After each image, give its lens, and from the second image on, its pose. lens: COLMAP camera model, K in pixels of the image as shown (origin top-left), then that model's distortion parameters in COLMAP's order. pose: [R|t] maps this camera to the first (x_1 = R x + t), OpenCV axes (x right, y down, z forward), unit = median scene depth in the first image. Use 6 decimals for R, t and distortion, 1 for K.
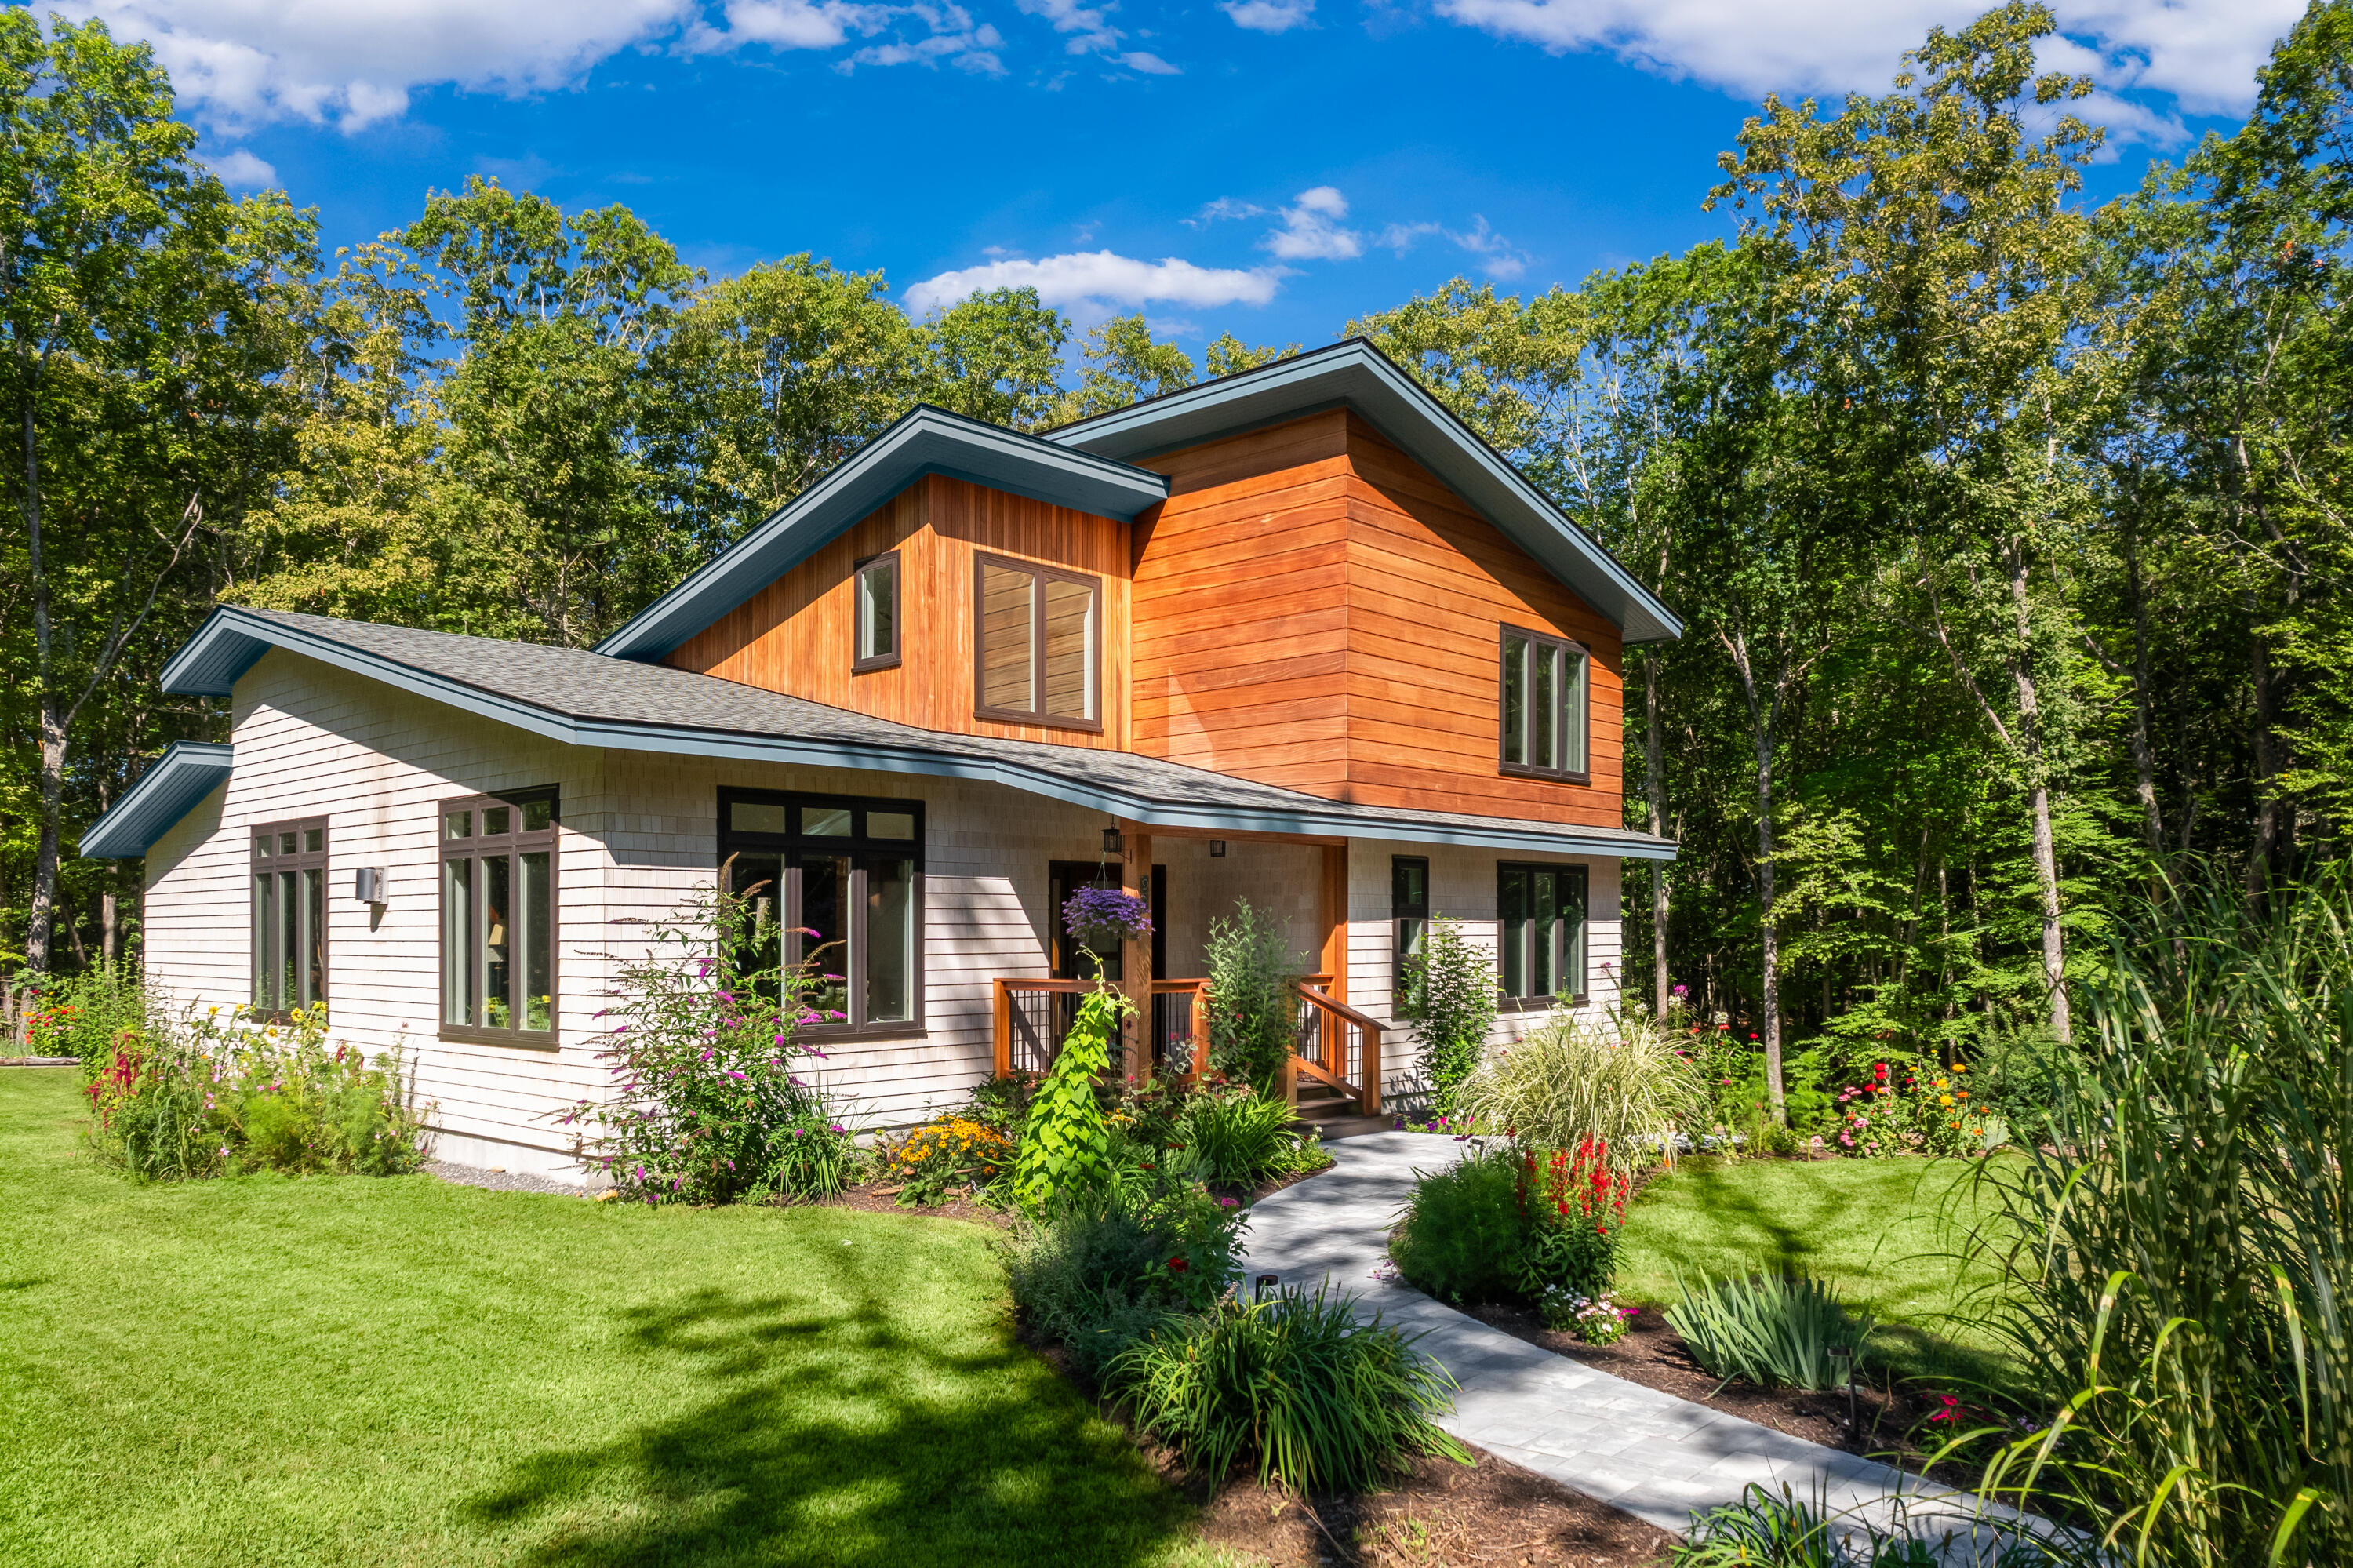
lens RADIAL K [[1621.8, 0, 1147.9], [0, 1621.8, 914.4], [0, 0, 1]] dist [-0.011646, -0.001519]
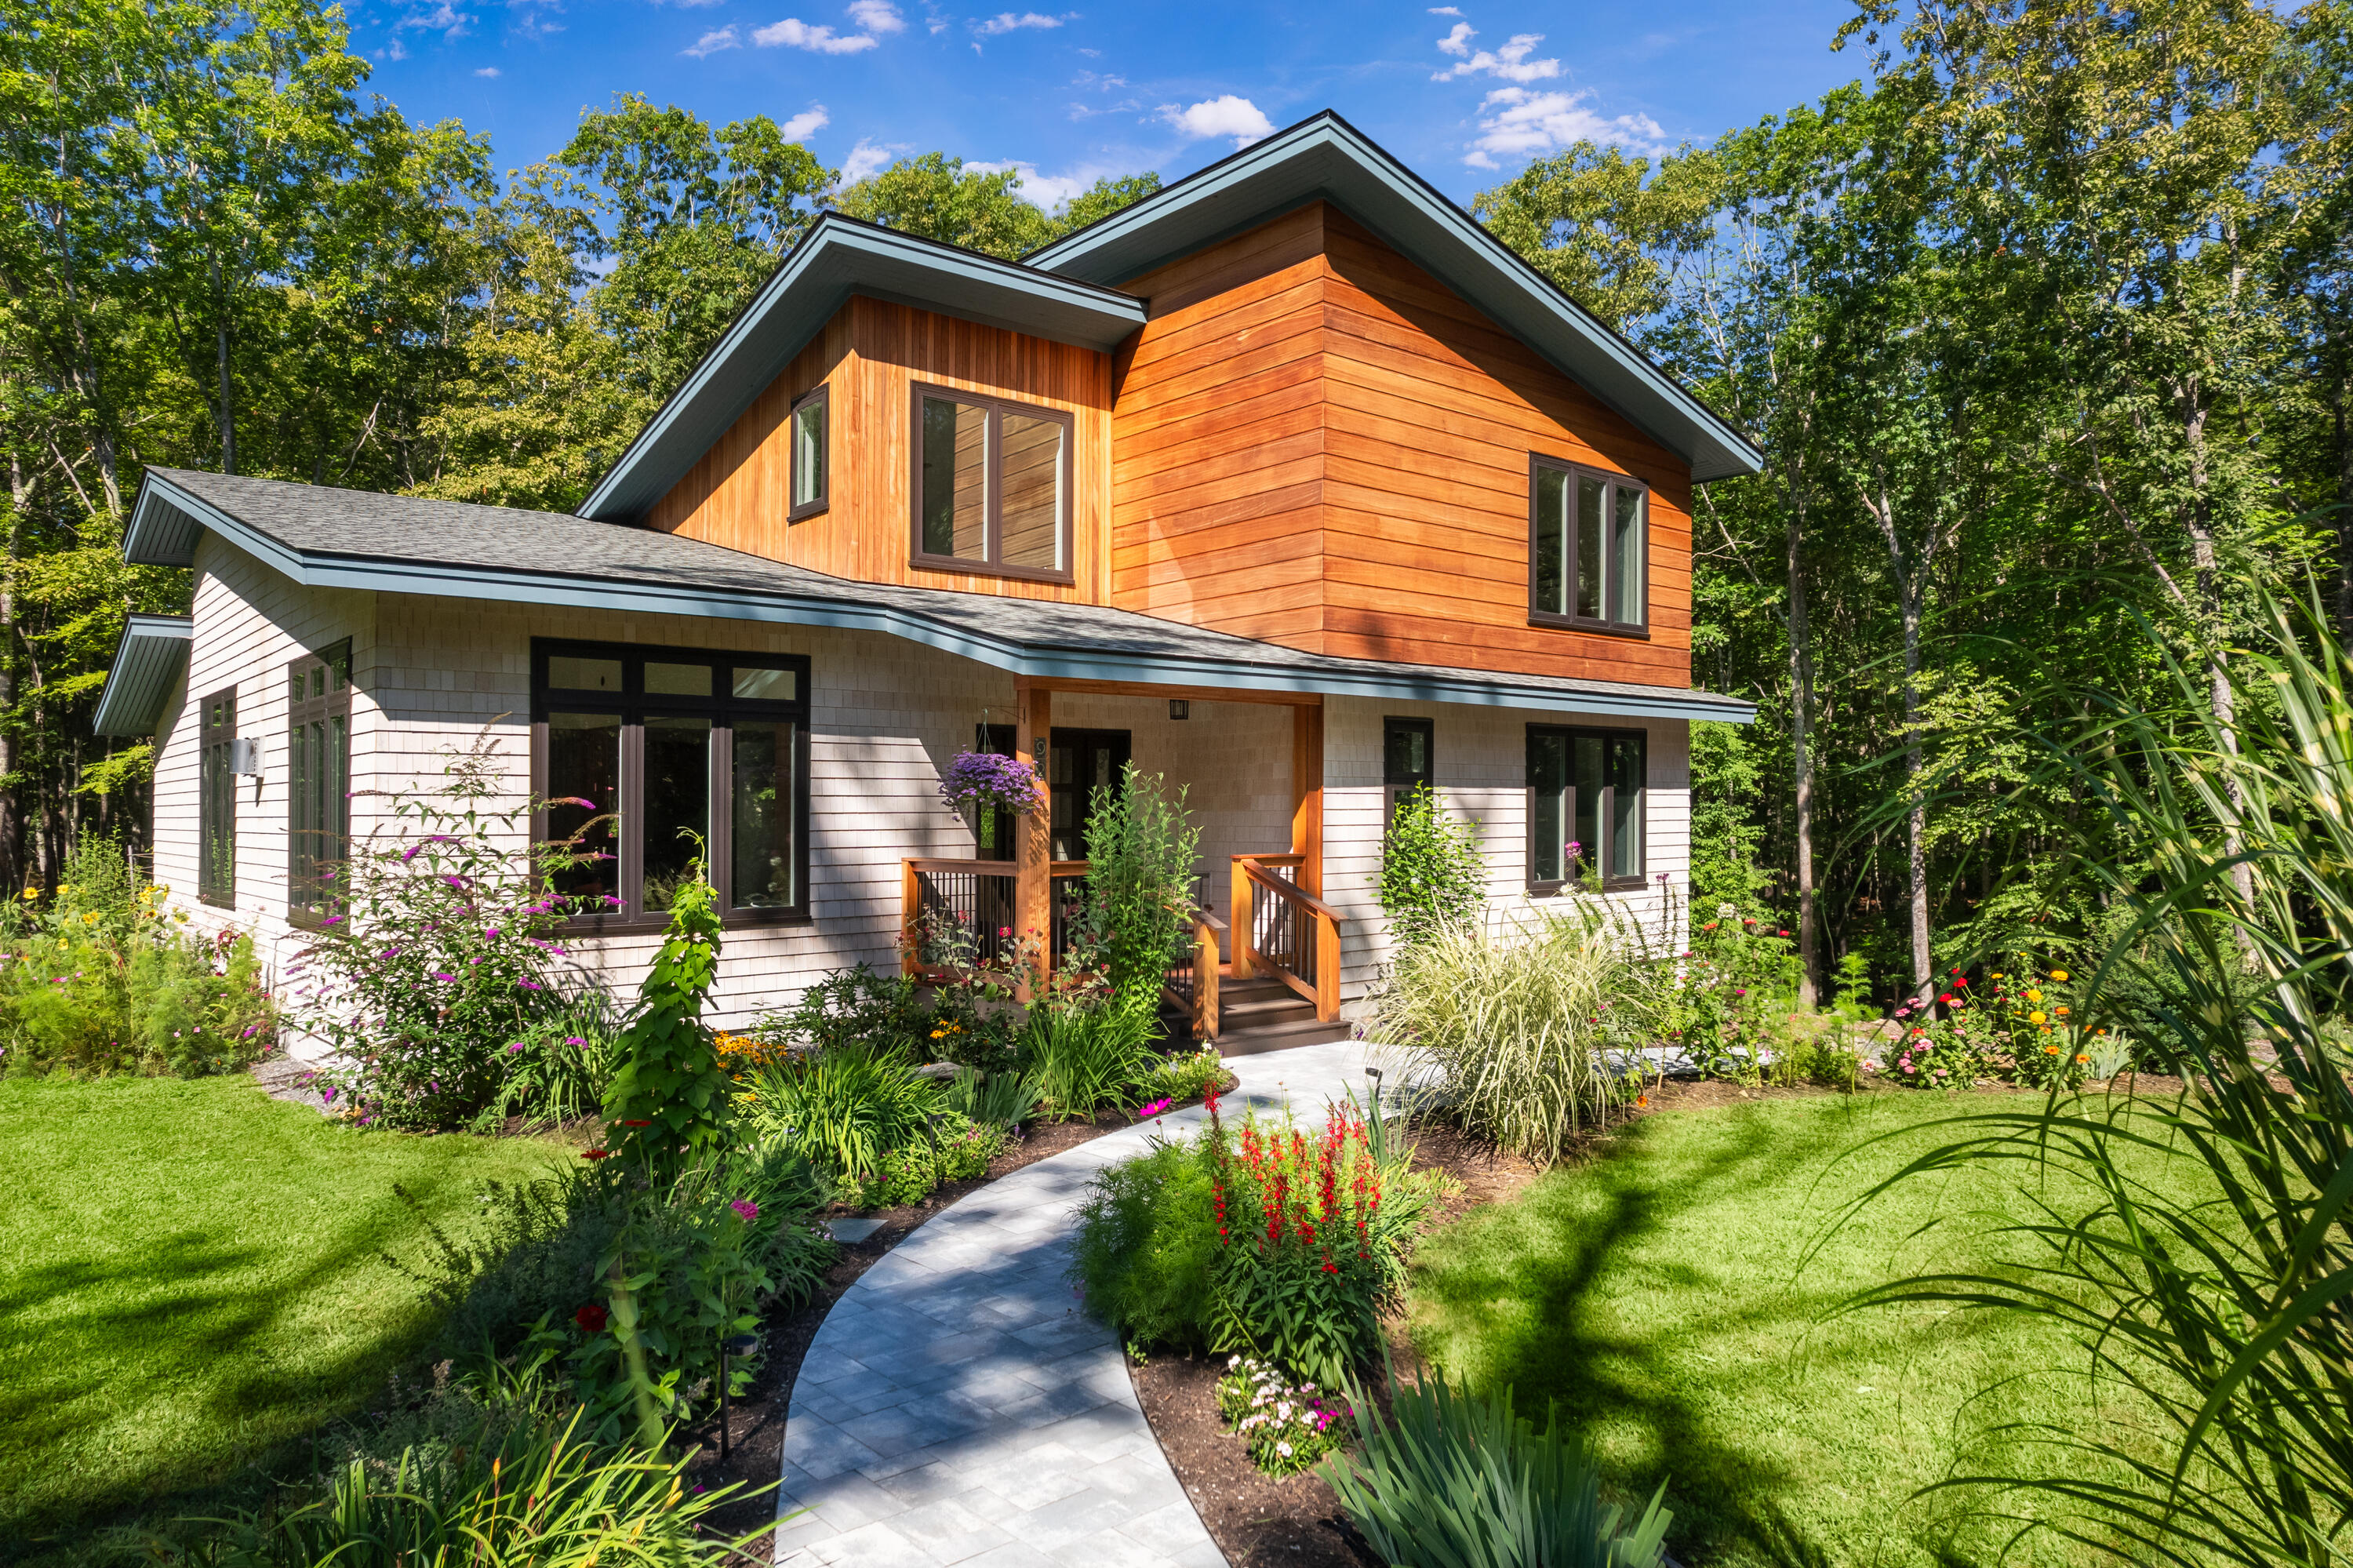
lens RADIAL K [[1505.3, 0, 1168.8], [0, 1505.3, 804.5], [0, 0, 1]] dist [-0.050290, 0.058271]
pose [[0.992804, -0.001362, -0.119742, 0.117313], [0.002150, 0.999977, 0.006450, 0.004644], [0.119731, -0.006661, 0.992784, 0.166467]]
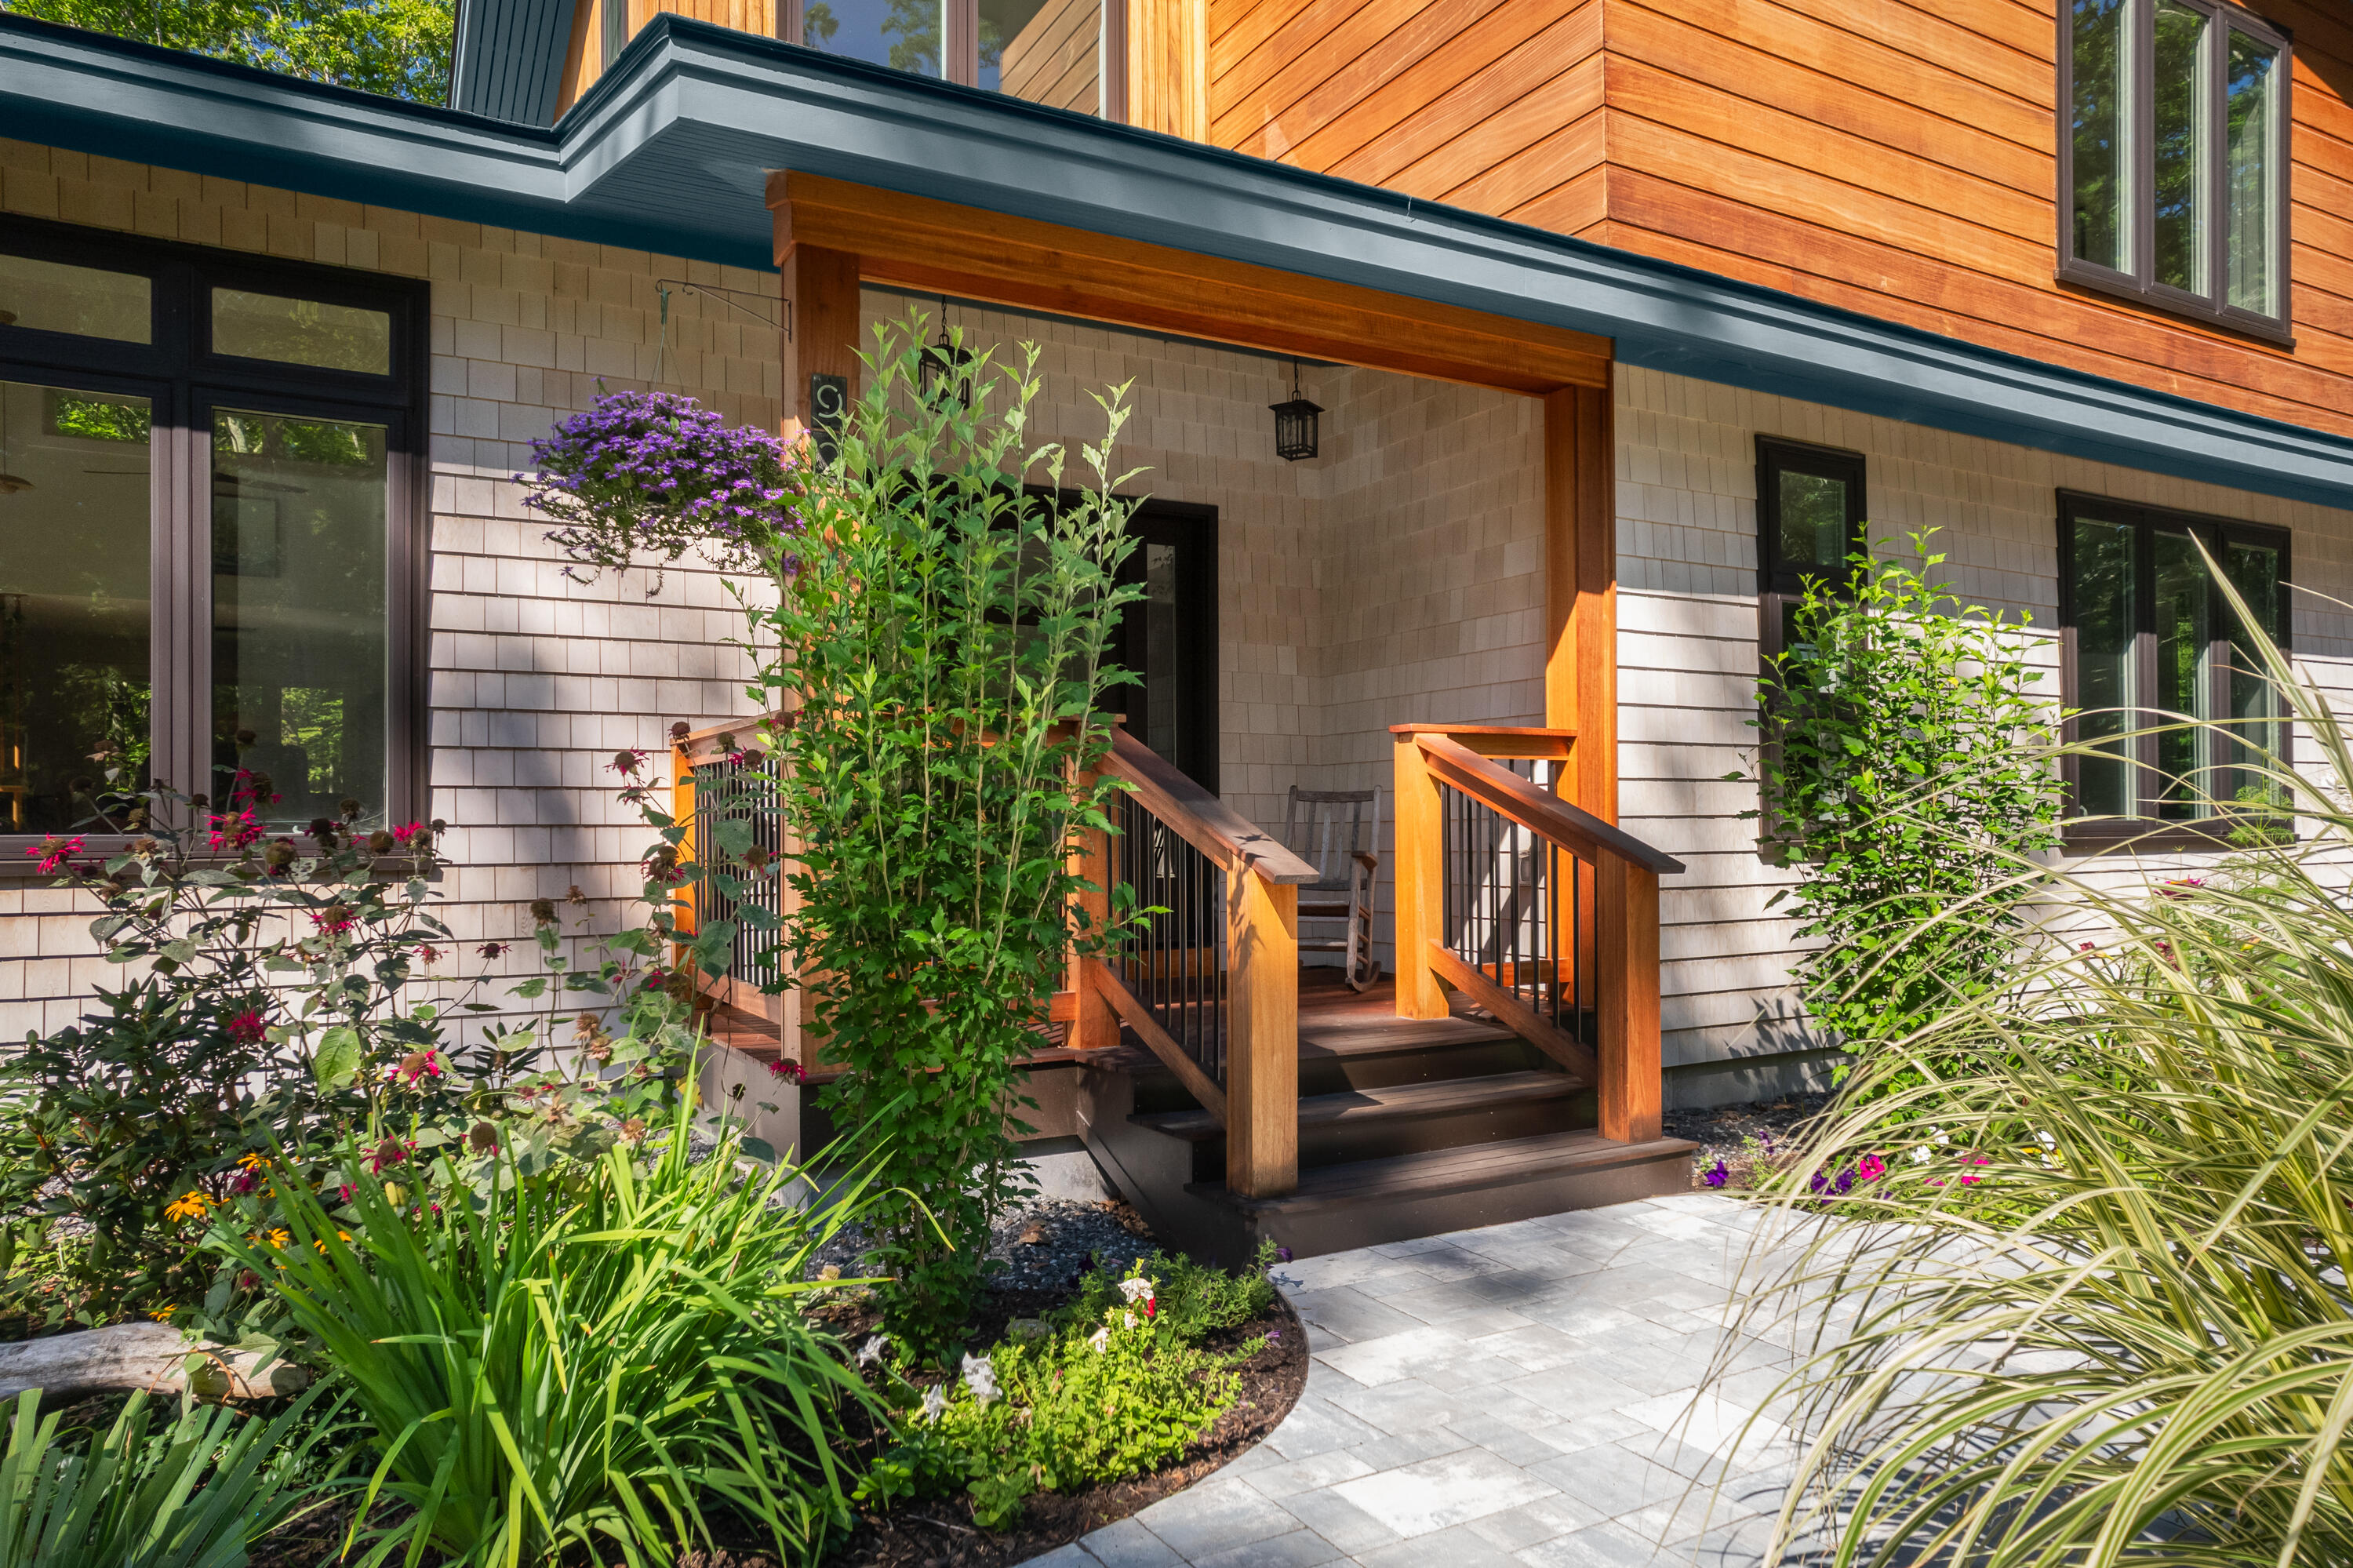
lens RADIAL K [[1652.5, 0, 1211.1], [0, 1652.5, 853.1], [0, 0, 1]] dist [0.005773, 0.004305]
pose [[0.963172, -0.017974, -0.268284, 0.114891], [0.018025, 0.999835, -0.002272, 0.055986], [0.268281, -0.002647, 0.963337, 0.514203]]
